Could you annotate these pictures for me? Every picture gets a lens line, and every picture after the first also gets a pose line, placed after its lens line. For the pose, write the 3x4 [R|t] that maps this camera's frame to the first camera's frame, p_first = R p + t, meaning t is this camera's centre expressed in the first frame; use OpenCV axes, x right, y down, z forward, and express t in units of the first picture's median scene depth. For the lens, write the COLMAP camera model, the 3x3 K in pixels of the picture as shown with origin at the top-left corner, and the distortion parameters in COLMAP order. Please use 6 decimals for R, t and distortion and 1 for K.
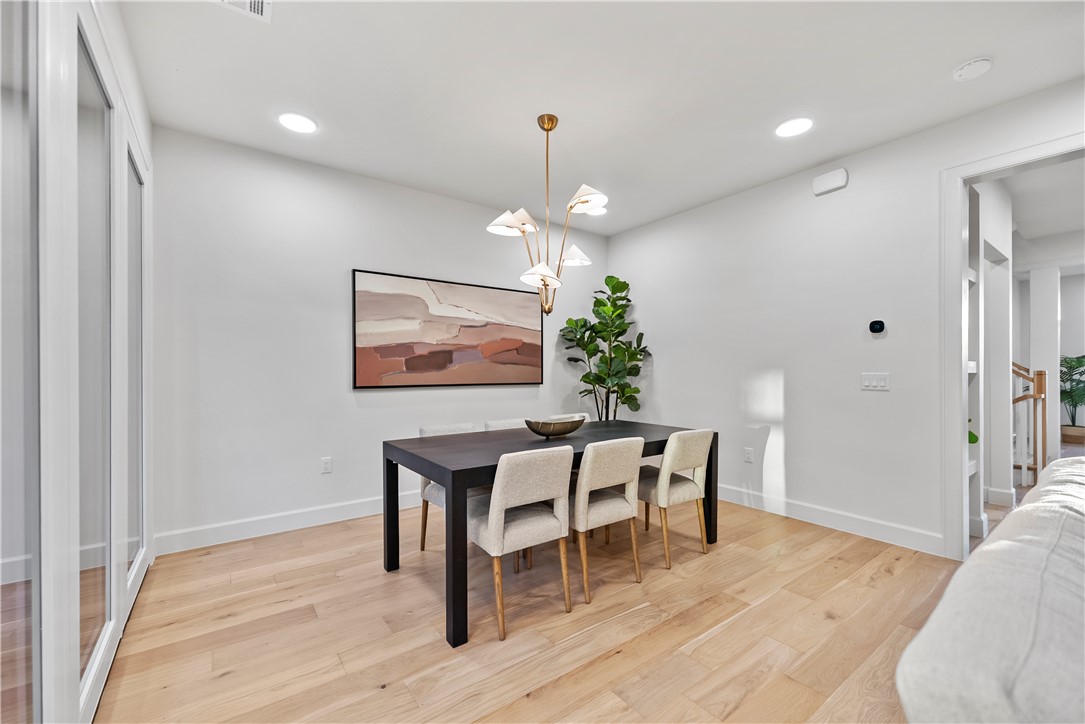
lens RADIAL K [[438.9, 0, 539.3], [0, 438.9, 367.0], [0, 0, 1]] dist [0.000229, -0.000069]
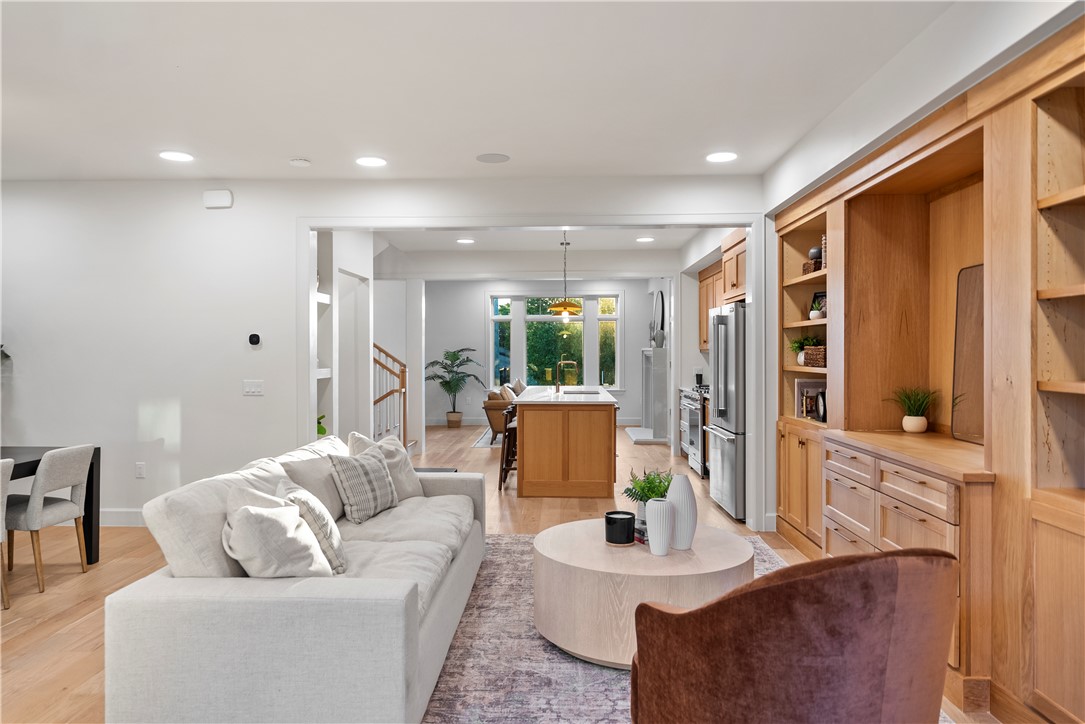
lens RADIAL K [[716.7, 0, 541.3], [0, 716.7, 346.9], [0, 0, 1]] dist [0.002774, 0.003082]
pose [[0.612113, 0.001505, 0.790769, -0.261596], [0.001203, 0.999995, -0.002834, -0.071324], [-0.790769, 0.002686, 0.612108, -0.773007]]
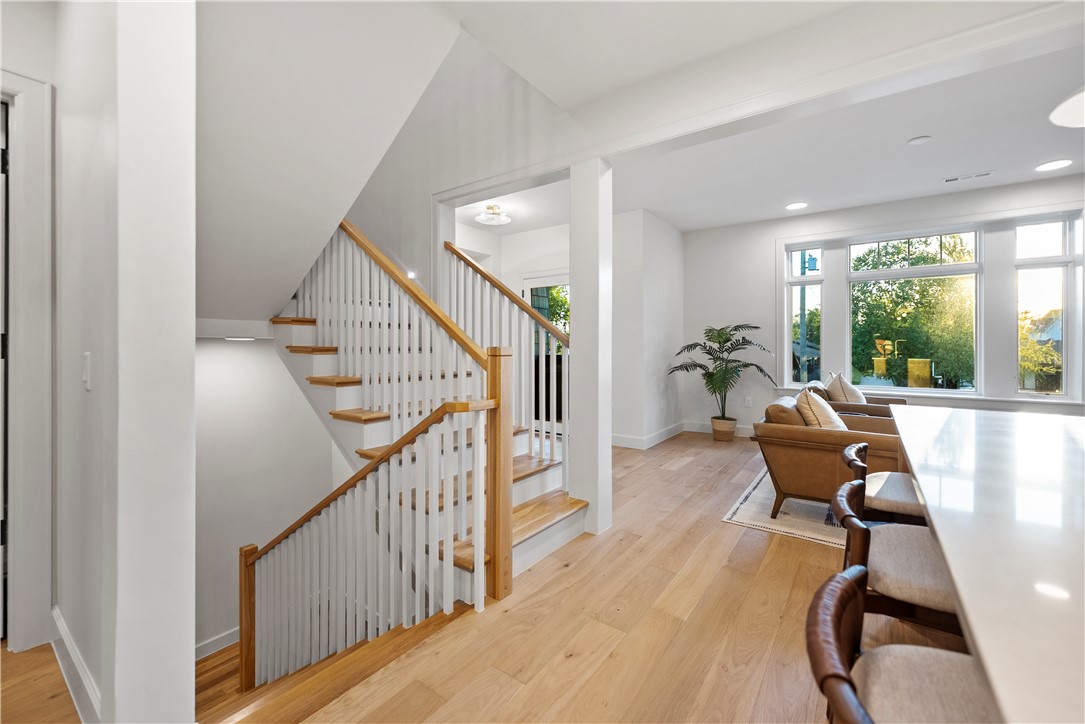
lens RADIAL K [[444.8, 0, 545.7], [0, 444.8, 341.8], [0, 0, 1]] dist [-0.000926, -0.000169]
pose [[0.950514, 0.001710, 0.310678, 1.712755], [-0.001002, 0.999997, -0.002438, 0.004588], [-0.310681, 0.002006, 0.950512, 0.898565]]
